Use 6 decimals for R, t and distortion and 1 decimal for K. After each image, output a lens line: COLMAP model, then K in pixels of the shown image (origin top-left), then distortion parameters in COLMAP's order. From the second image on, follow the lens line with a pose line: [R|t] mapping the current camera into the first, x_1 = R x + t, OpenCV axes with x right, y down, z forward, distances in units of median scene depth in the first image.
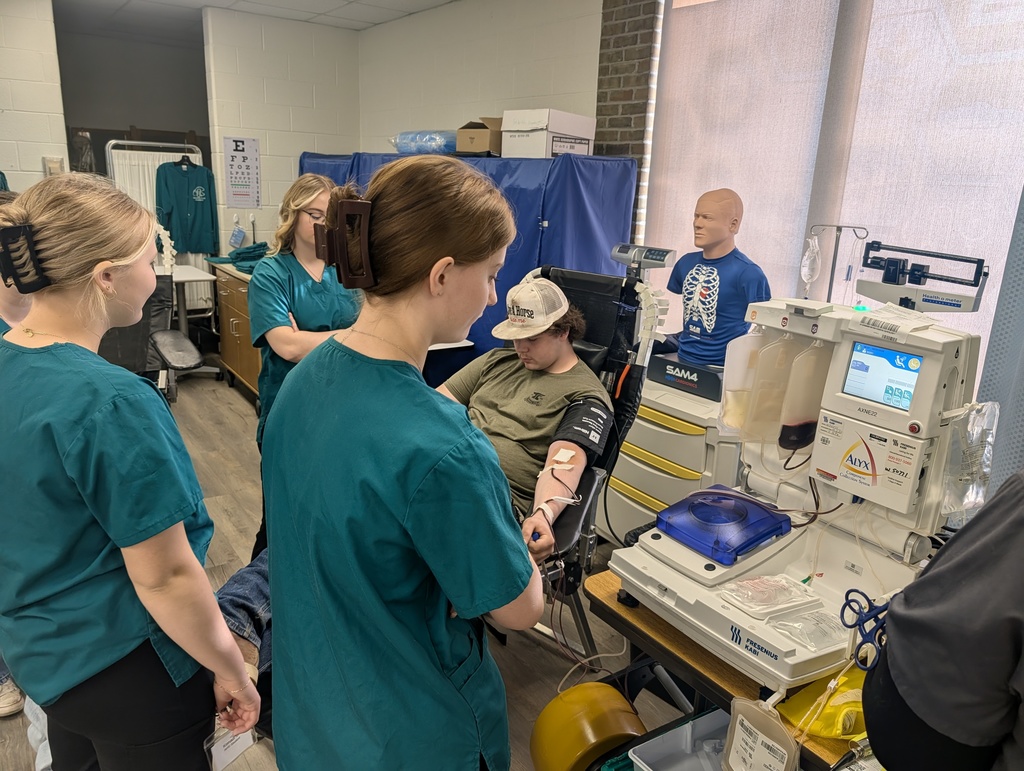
lens RADIAL K [[739.6, 0, 515.1], [0, 739.6, 376.4], [0, 0, 1]] dist [0.007343, -0.002951]
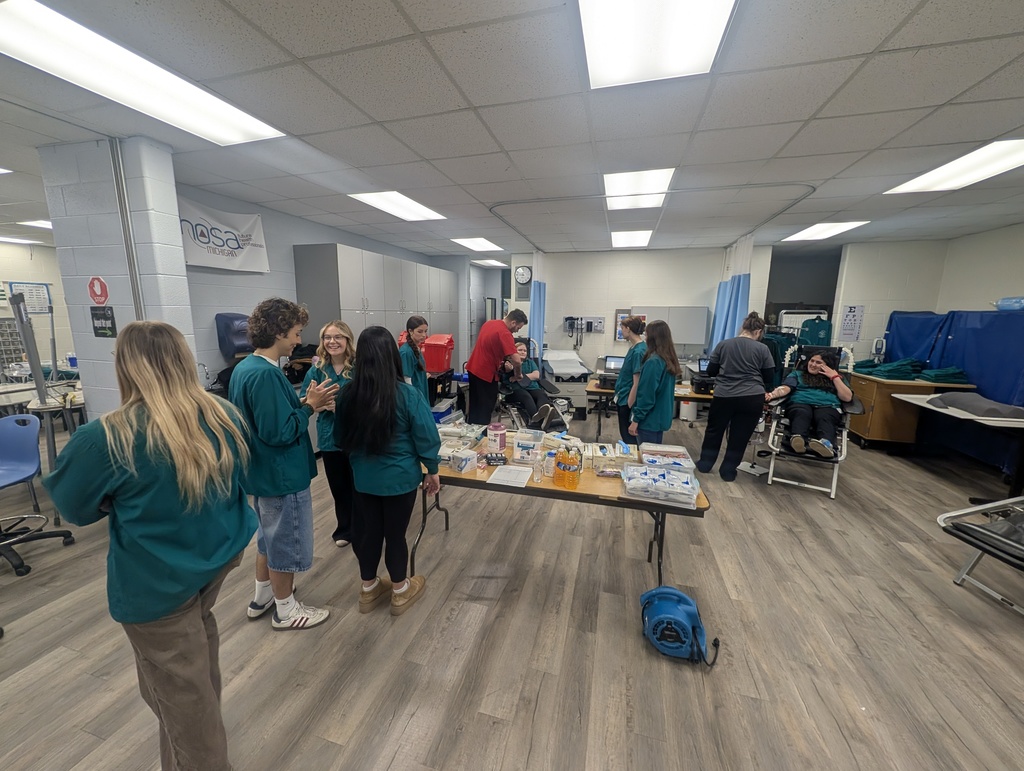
lens RADIAL K [[396.0, 0, 511.2], [0, 396.0, 379.2], [0, 0, 1]] dist [0.000803, 0.000368]
pose [[0.620671, 0.090710, -0.778806, -0.167922], [-0.185363, 0.982104, -0.033336, 0.102959], [0.761845, 0.165053, 0.626378, -0.462311]]
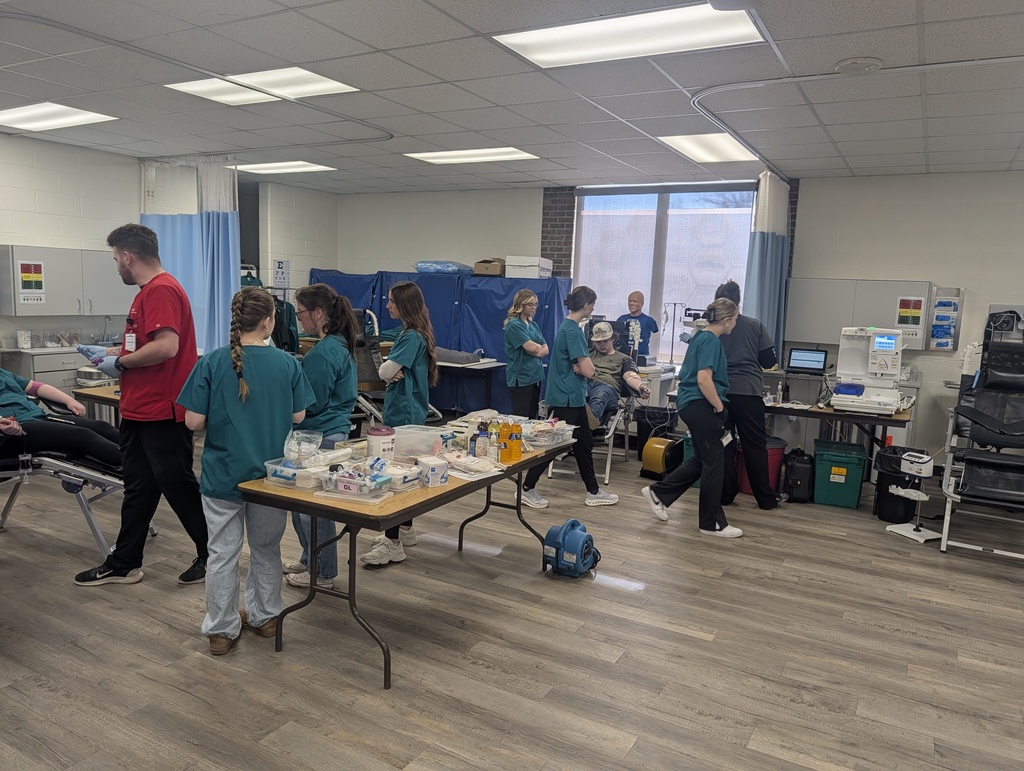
lens RADIAL K [[739.6, 0, 510.8], [0, 739.6, 387.1], [0, 0, 1]] dist [0.007343, -0.002951]
pose [[0.906226, -0.065538, 0.417684, -0.964339], [0.111153, 0.990092, -0.085809, 0.208935], [-0.407922, 0.124189, 0.904531, -0.923231]]
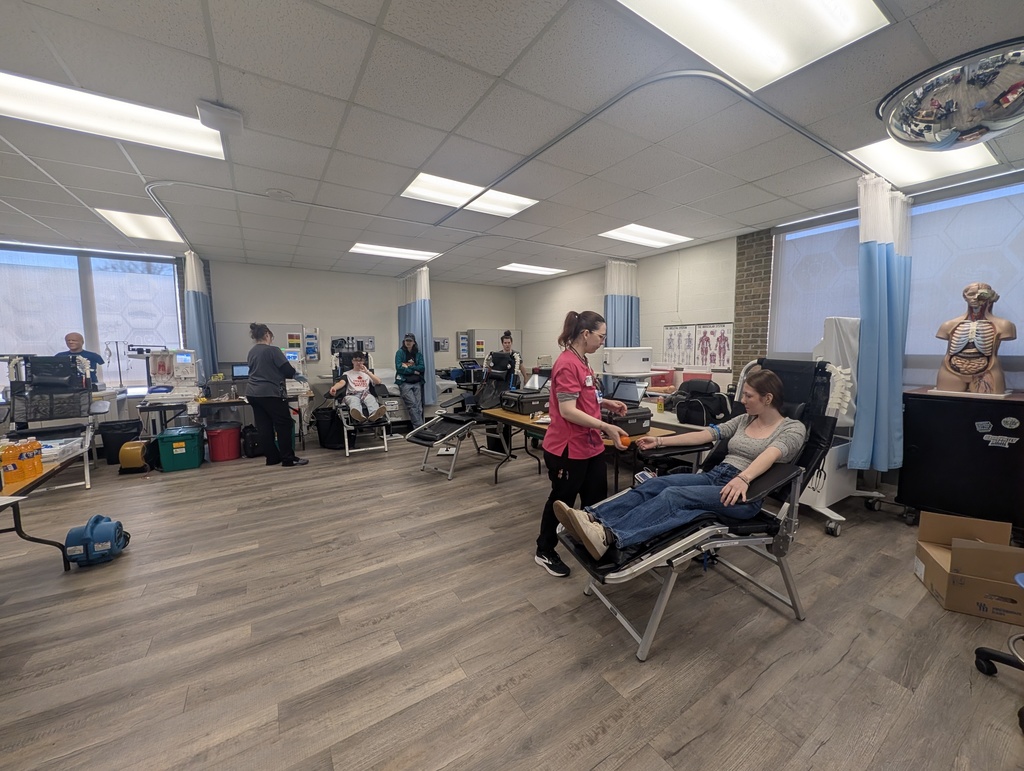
lens RADIAL K [[396.0, 0, 510.2], [0, 396.0, 382.3], [0, 0, 1]] dist [0.000803, 0.000368]
pose [[0.054017, -0.137090, 0.989085, -1.056156], [0.264328, 0.957159, 0.118229, 0.205453], [-0.962919, 0.255056, 0.087939, -0.760410]]
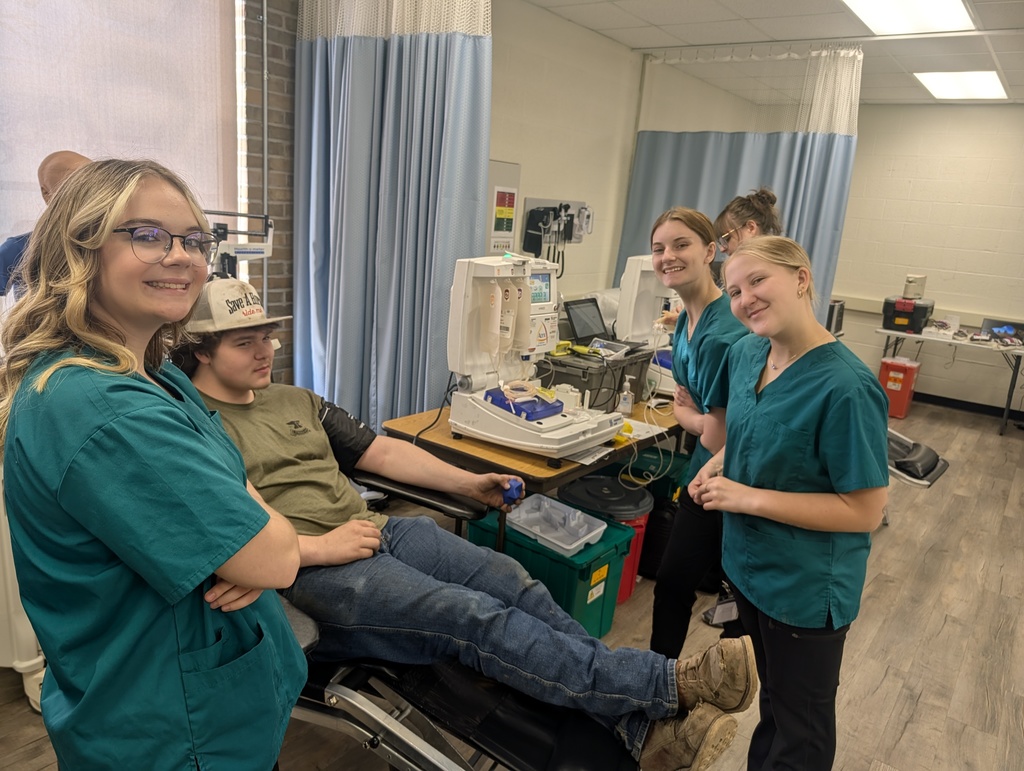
lens RADIAL K [[739.6, 0, 512.5], [0, 739.6, 389.0], [0, 0, 1]] dist [0.007343, -0.002951]
pose [[-0.291652, -0.293795, 0.910288, -0.480047], [0.158425, 0.923681, 0.348876, -0.159037], [-0.943314, 0.245962, -0.222849, 0.577992]]
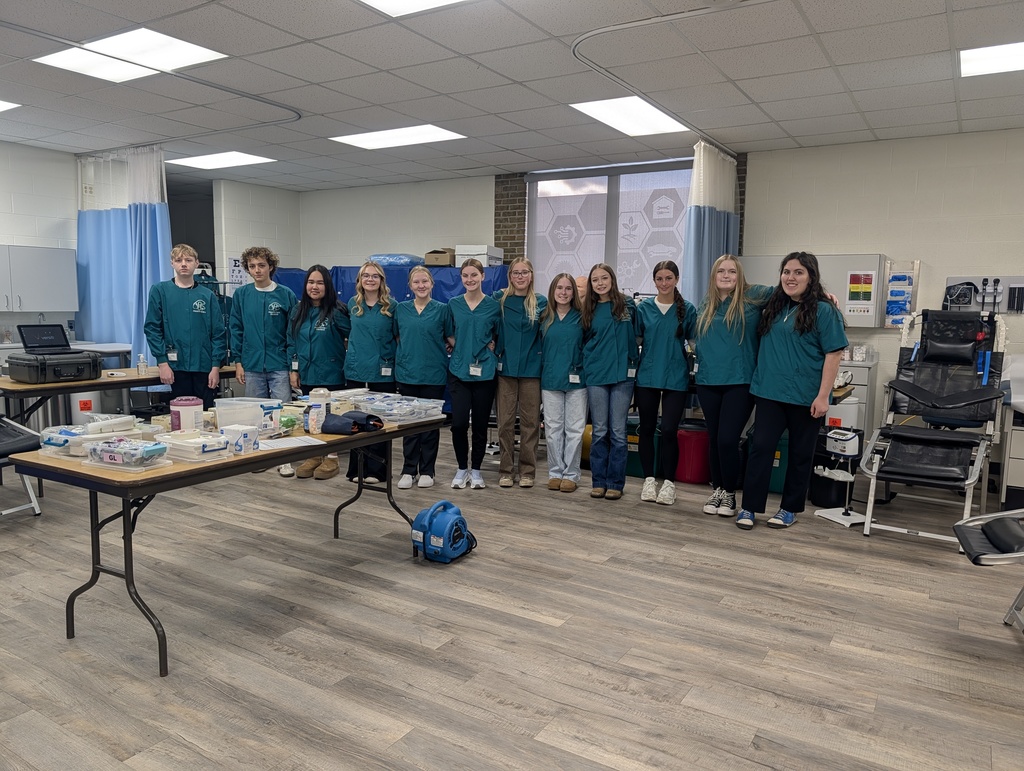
lens RADIAL K [[739.6, 0, 516.4], [0, 739.6, 384.3], [0, 0, 1]] dist [0.007343, -0.002951]
pose [[0.921485, -0.072471, 0.381594, -0.710839], [0.124209, 0.985833, -0.112716, 0.291086], [-0.368019, 0.151263, 0.917432, -0.940385]]
